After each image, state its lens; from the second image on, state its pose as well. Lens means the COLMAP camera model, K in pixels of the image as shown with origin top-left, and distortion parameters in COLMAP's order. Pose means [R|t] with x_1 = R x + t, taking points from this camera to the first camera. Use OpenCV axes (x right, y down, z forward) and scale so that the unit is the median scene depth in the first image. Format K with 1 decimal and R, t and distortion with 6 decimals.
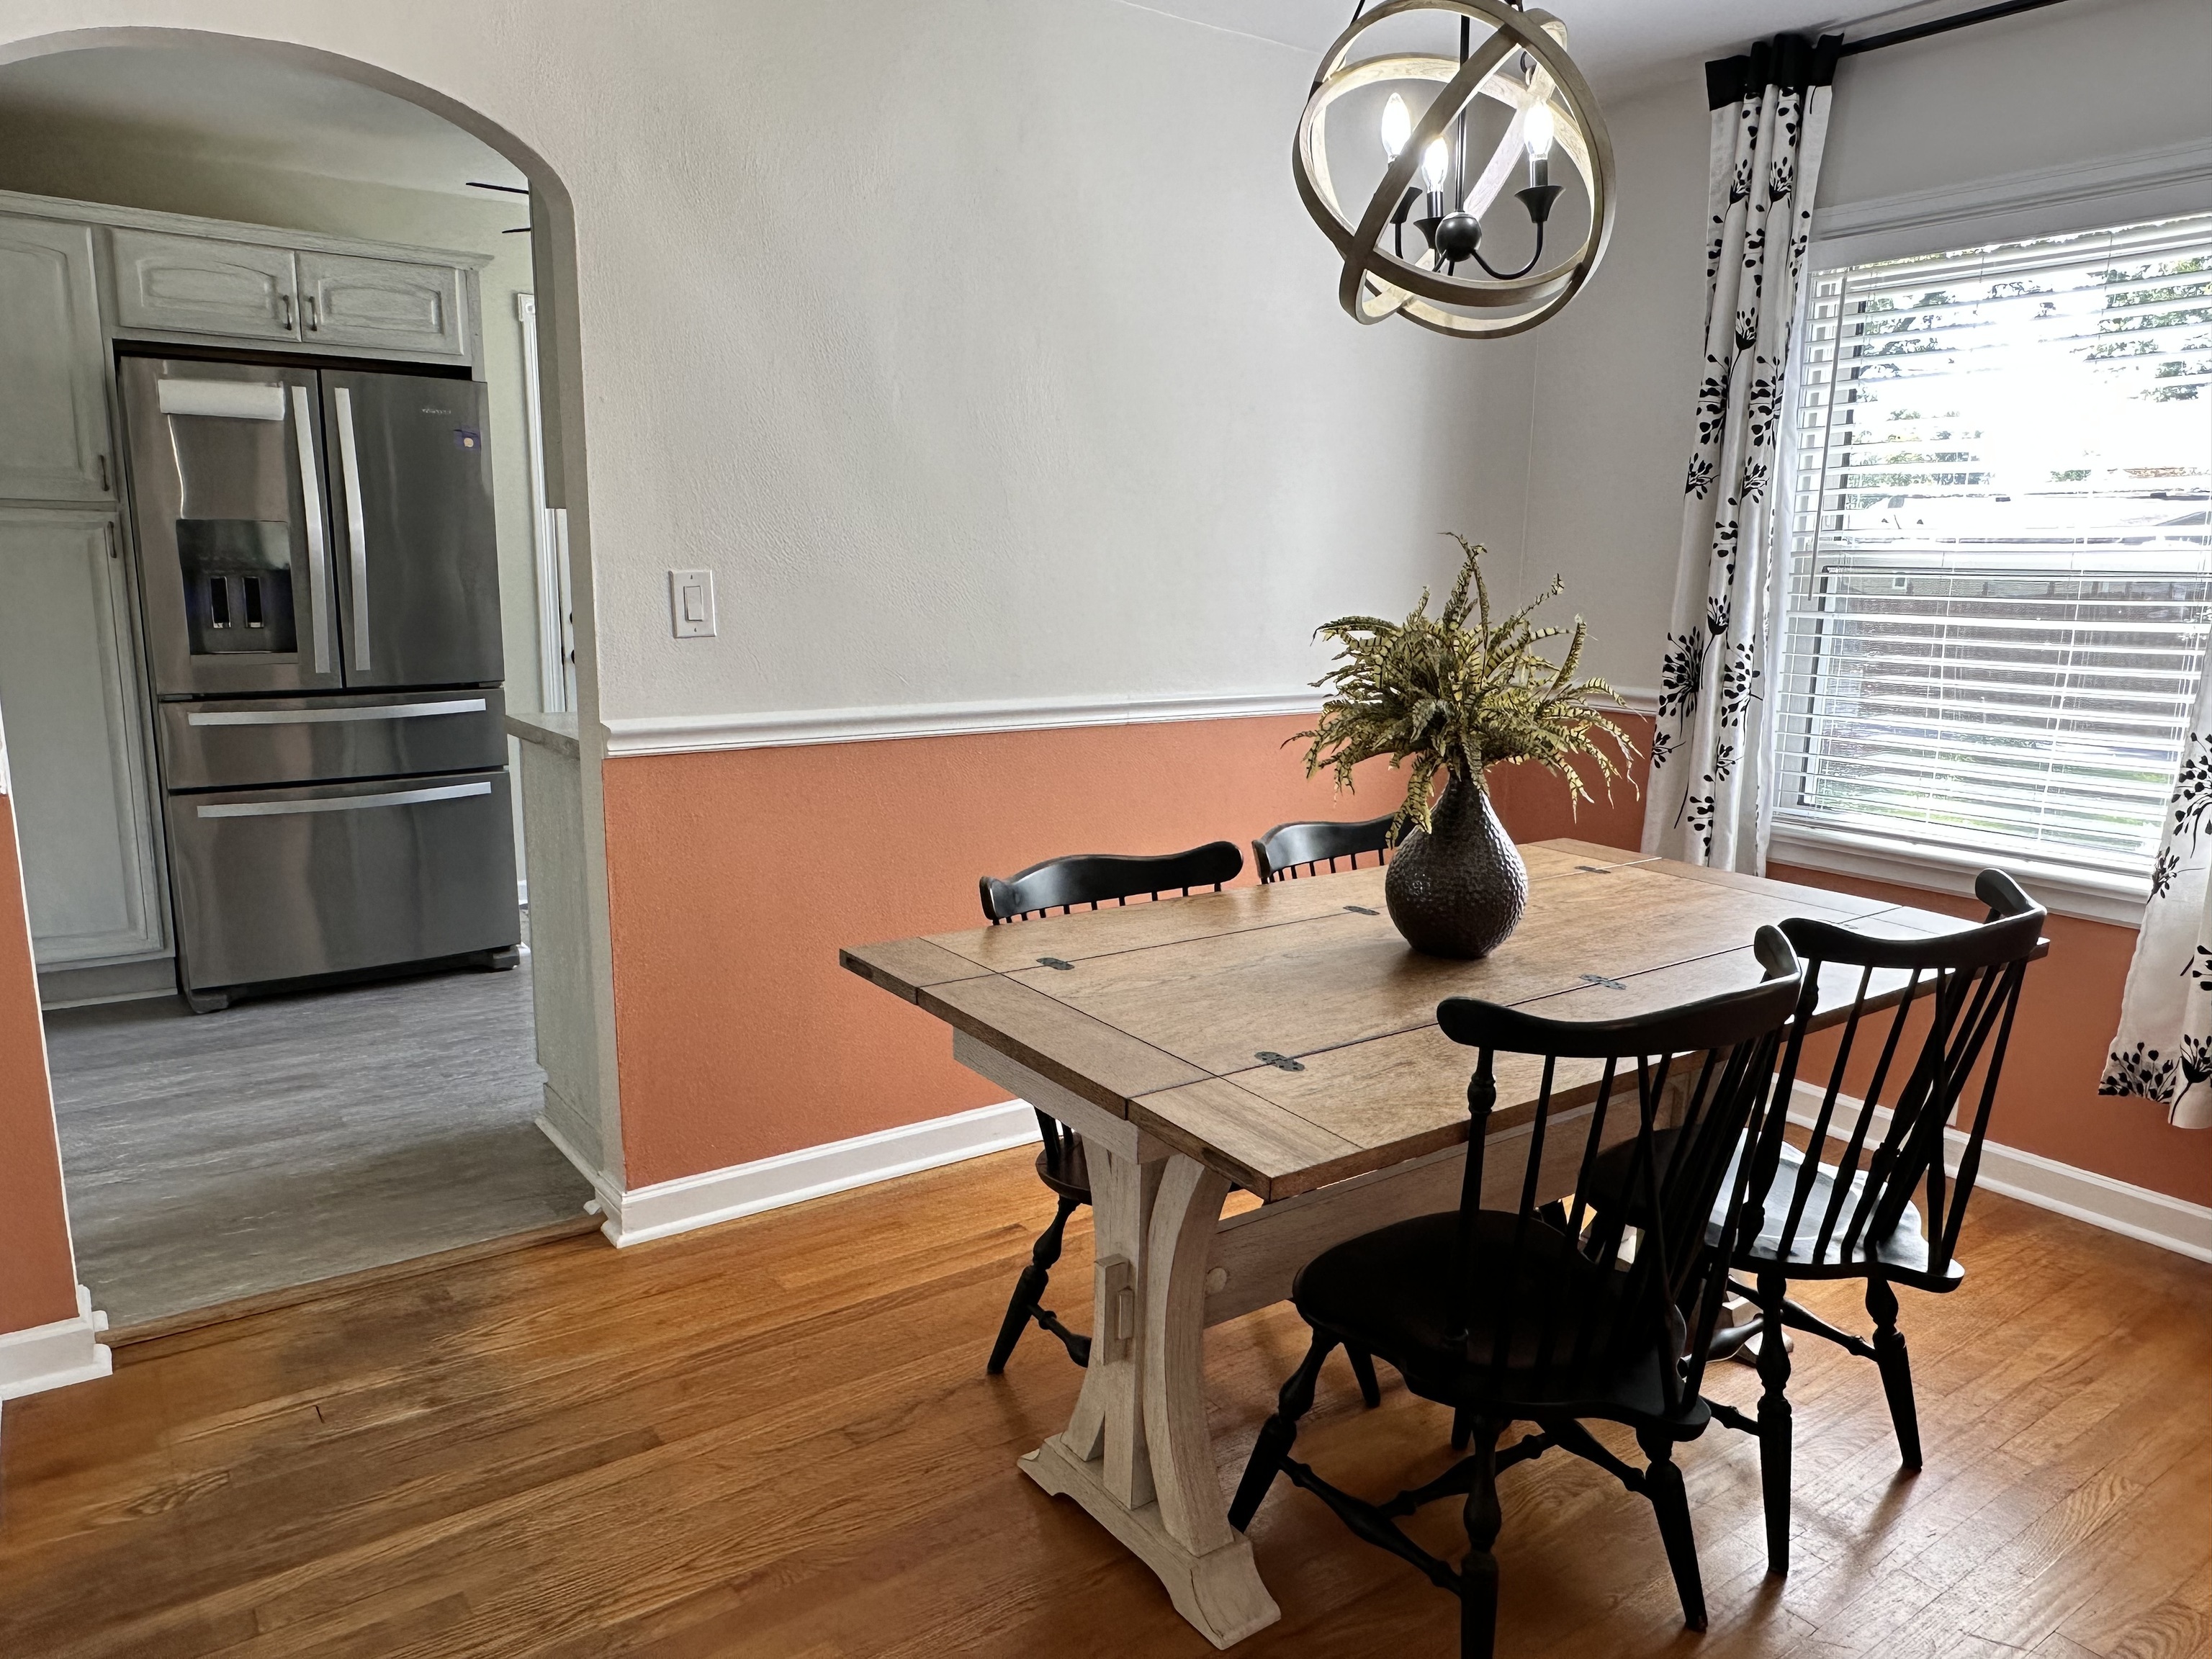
lens RADIAL K [[1469.9, 0, 1069.2], [0, 1469.9, 837.4], [0, 0, 1]] dist [-0.000663, 0.000001]
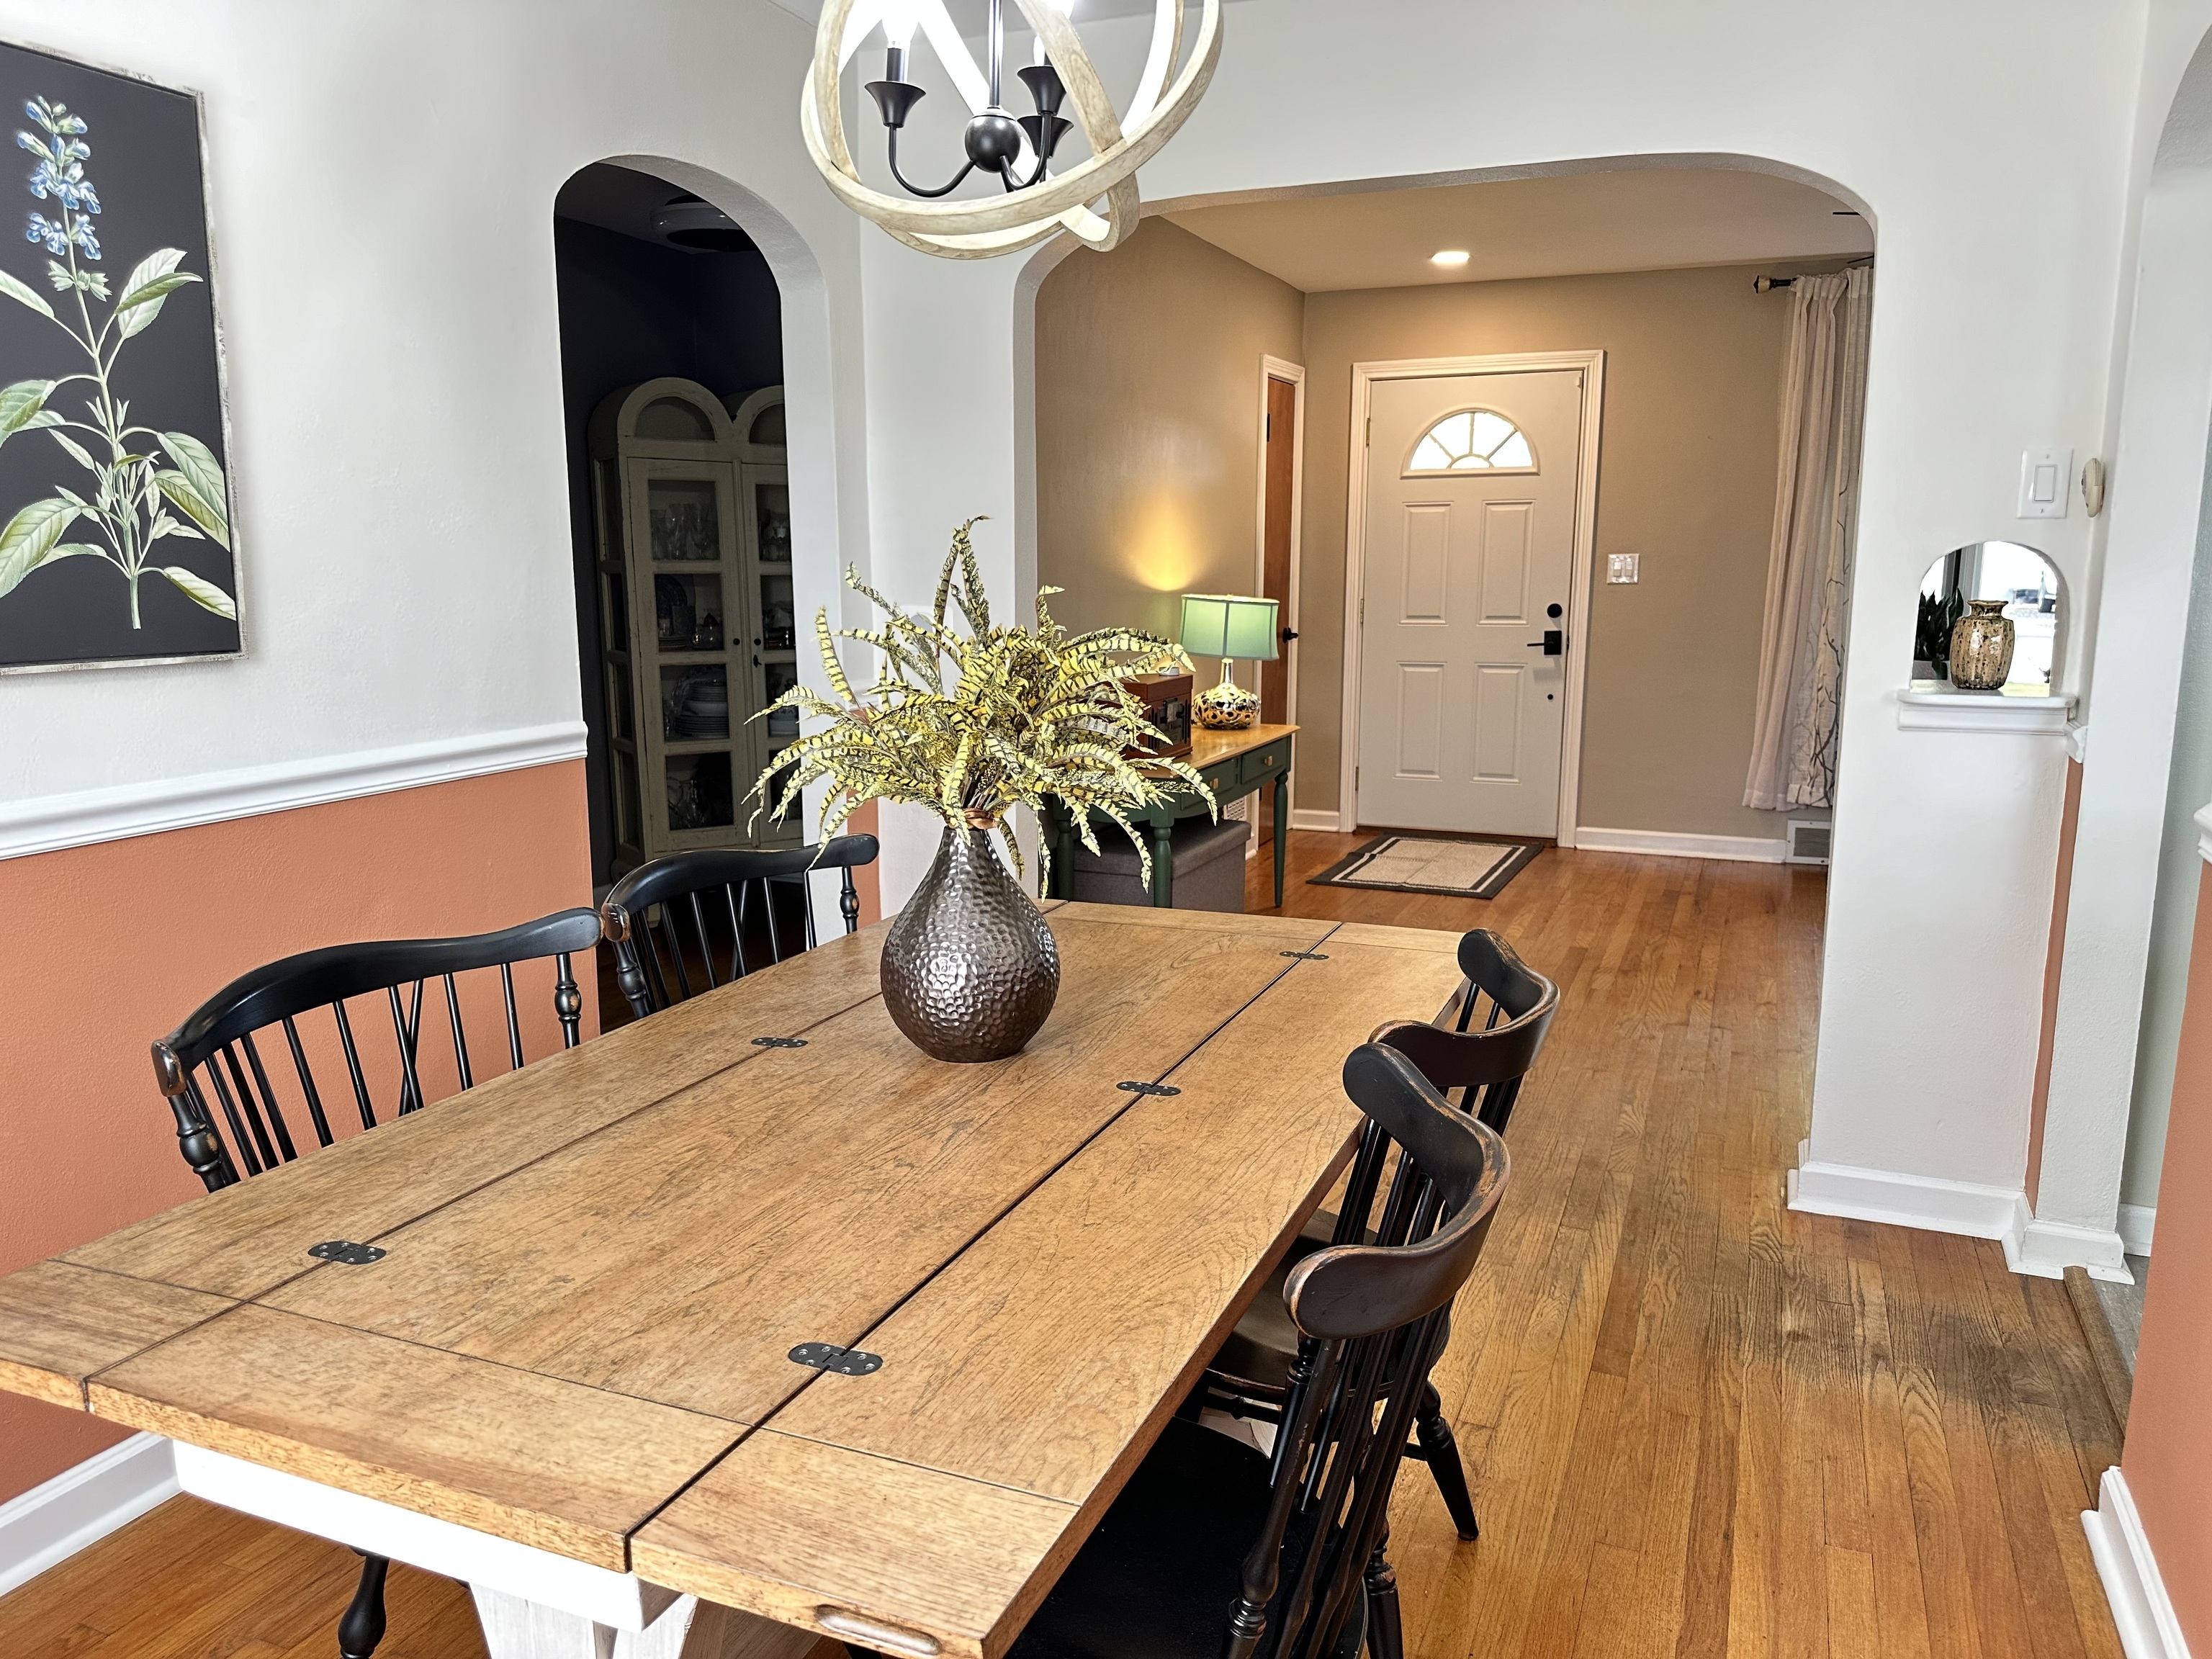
lens RADIAL K [[1572.7, 0, 1106.0], [0, 1572.7, 829.5], [0, 0, 1]] dist [0.002984, 0.000575]
pose [[-0.850957, 0.078440, -0.519345, 0.567124], [-0.105309, 0.943227, 0.315013, -0.275217], [0.514570, 0.322754, -0.794385, 1.528292]]
